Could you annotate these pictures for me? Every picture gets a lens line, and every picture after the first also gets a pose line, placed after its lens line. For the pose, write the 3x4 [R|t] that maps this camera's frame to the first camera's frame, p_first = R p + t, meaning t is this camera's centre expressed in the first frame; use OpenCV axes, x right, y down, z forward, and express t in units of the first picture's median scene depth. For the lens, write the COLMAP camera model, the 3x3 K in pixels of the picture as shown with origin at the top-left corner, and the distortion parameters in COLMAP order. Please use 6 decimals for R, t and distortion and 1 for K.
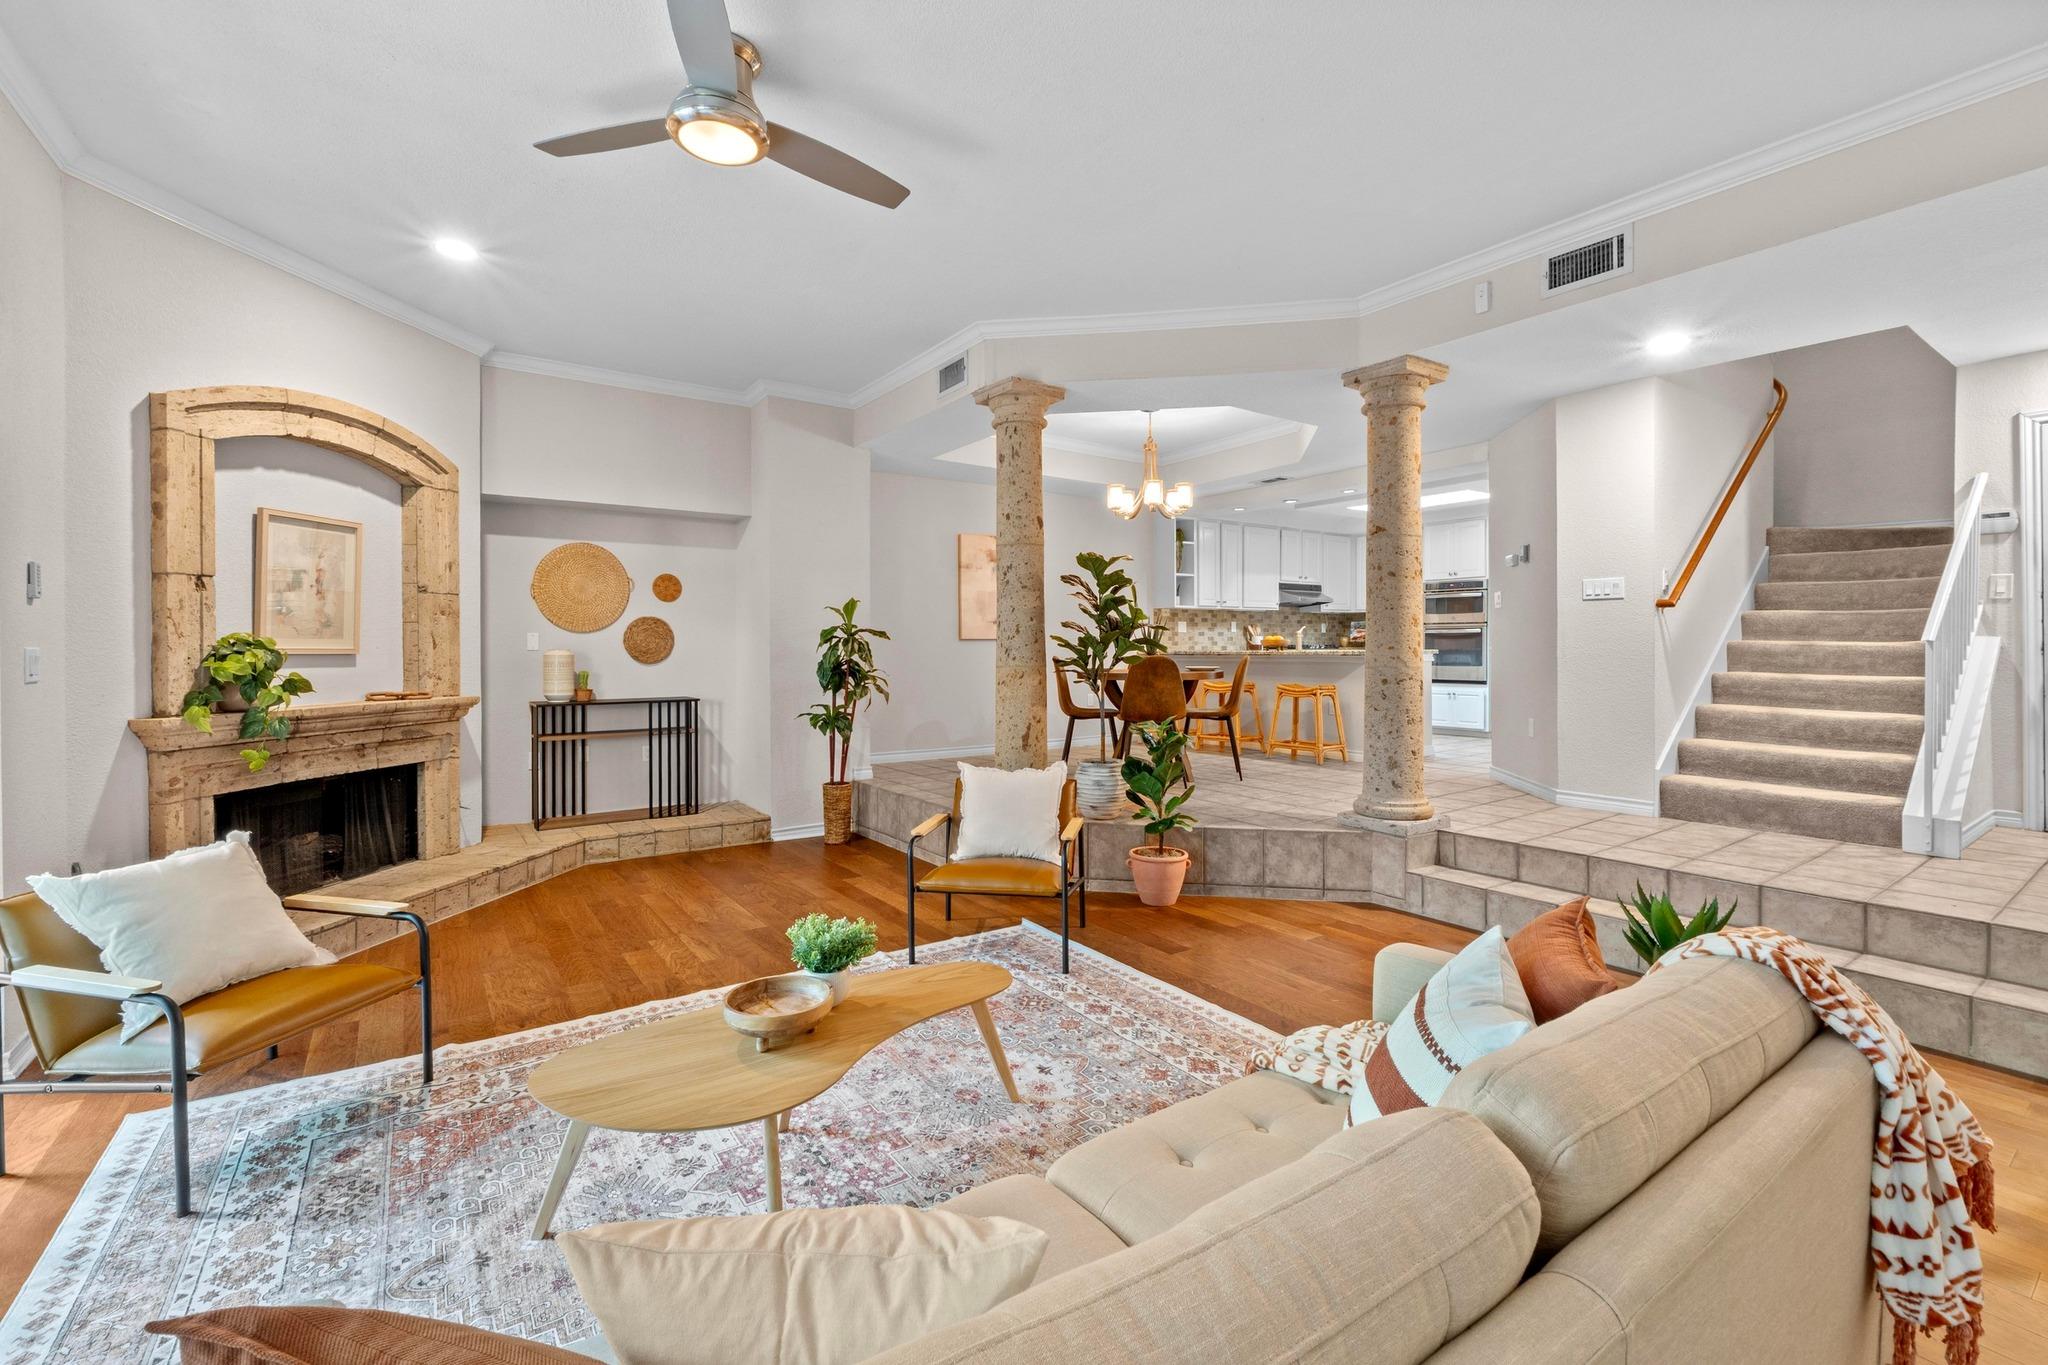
lens RADIAL K [[875.3, 0, 1007.8], [0, 875.3, 651.6], [0, 0, 1]] dist [-0.003612, -0.000020]
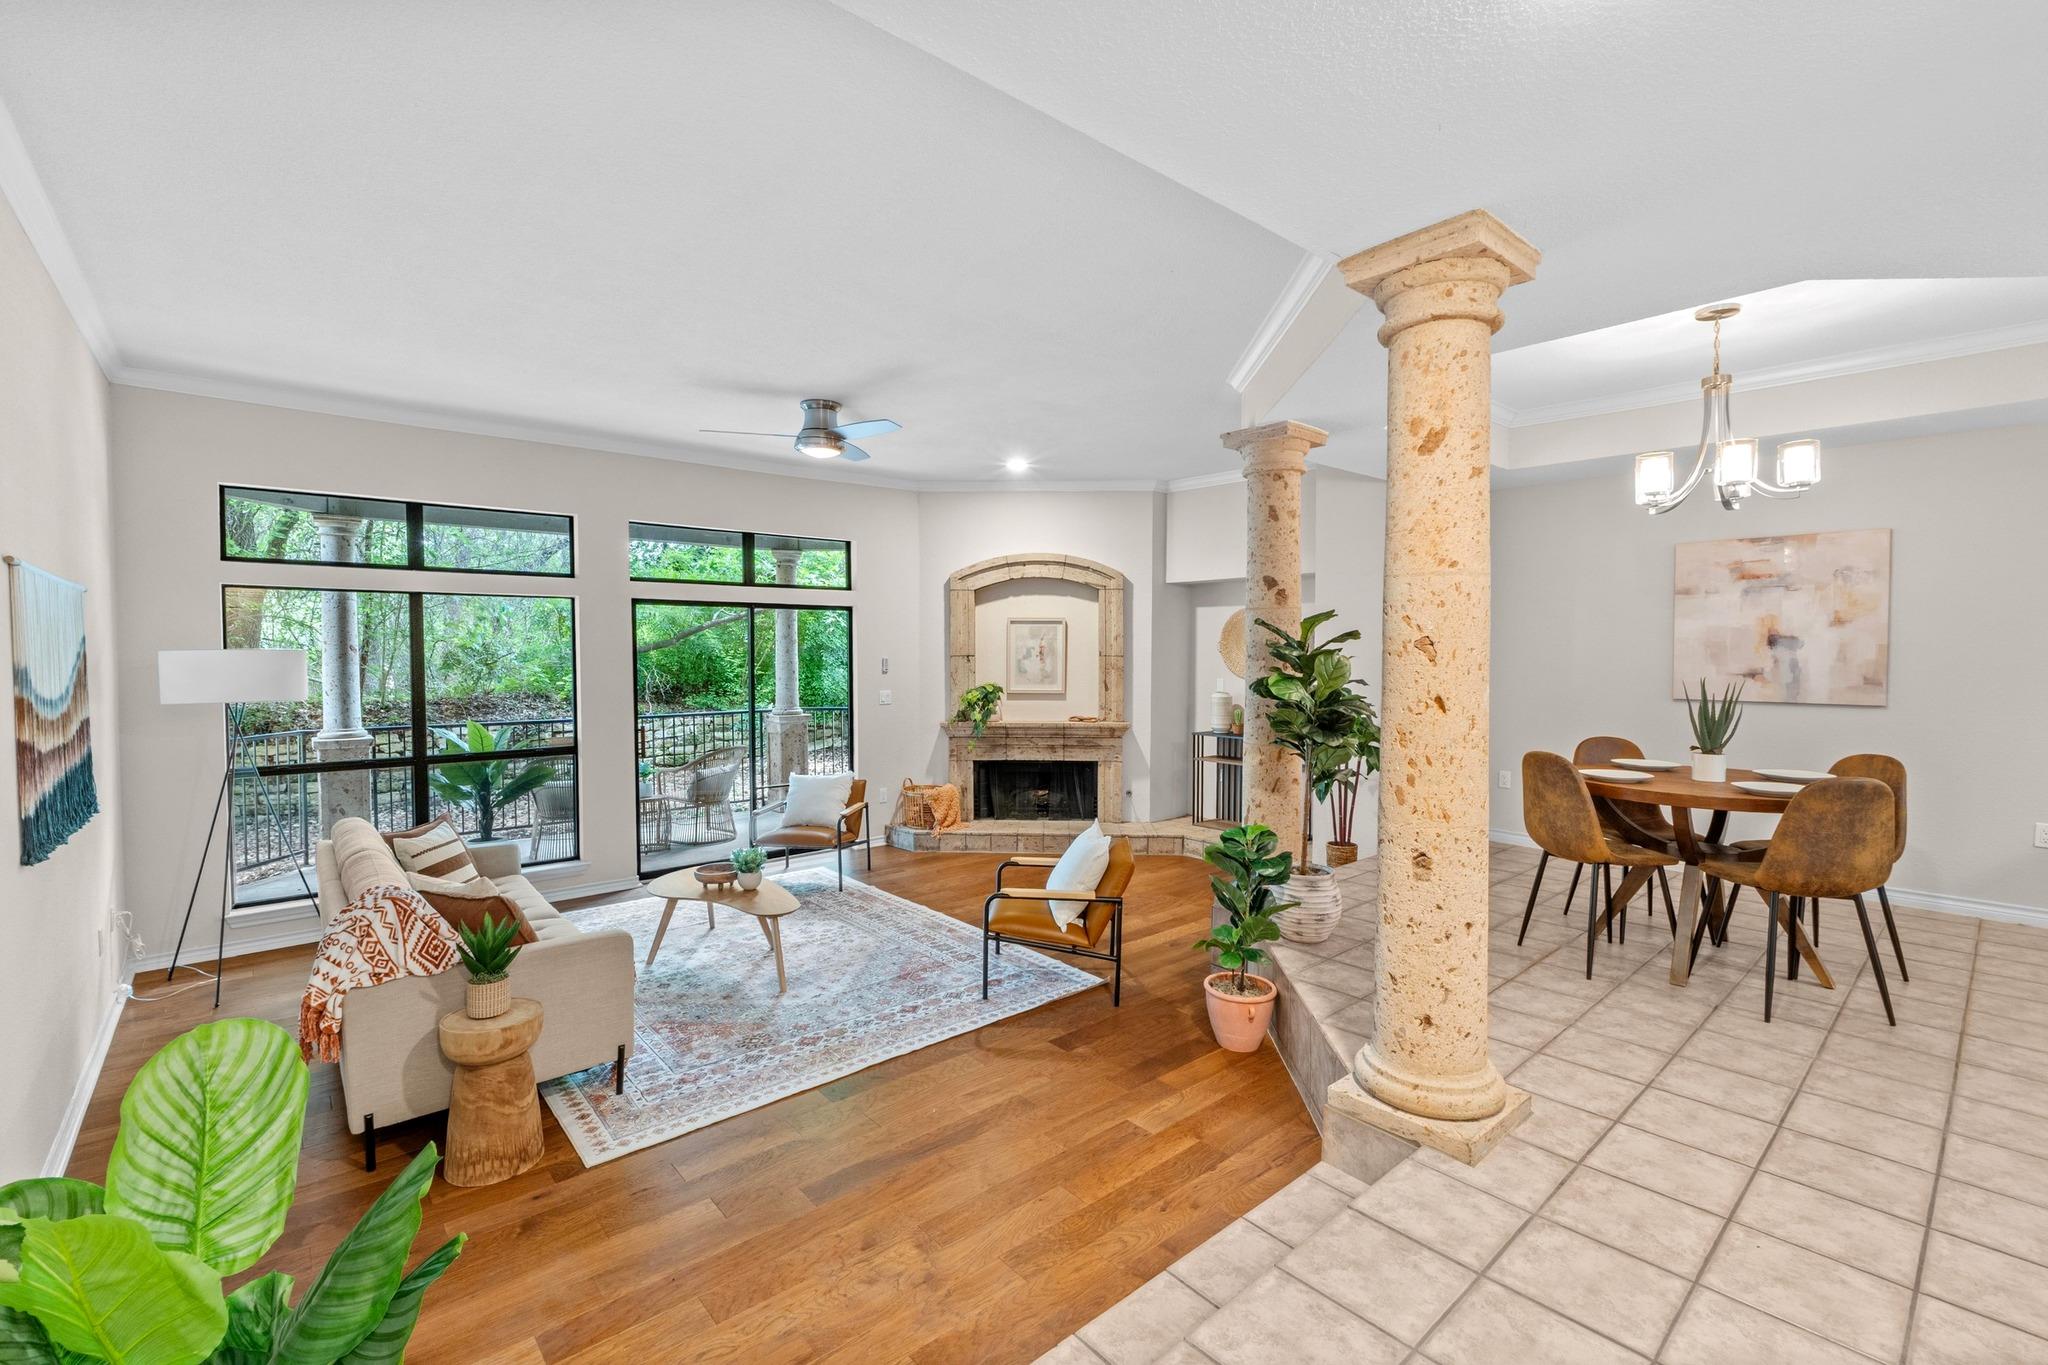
lens RADIAL K [[875.3, 0, 1013.0], [0, 875.3, 673.5], [0, 0, 1]] dist [-0.003612, -0.000020]
pose [[0.113537, 0.030374, -0.993069, 0.918782], [-0.006346, 0.999534, 0.029846, -0.083313], [0.993514, 0.002913, 0.113677, 0.664259]]
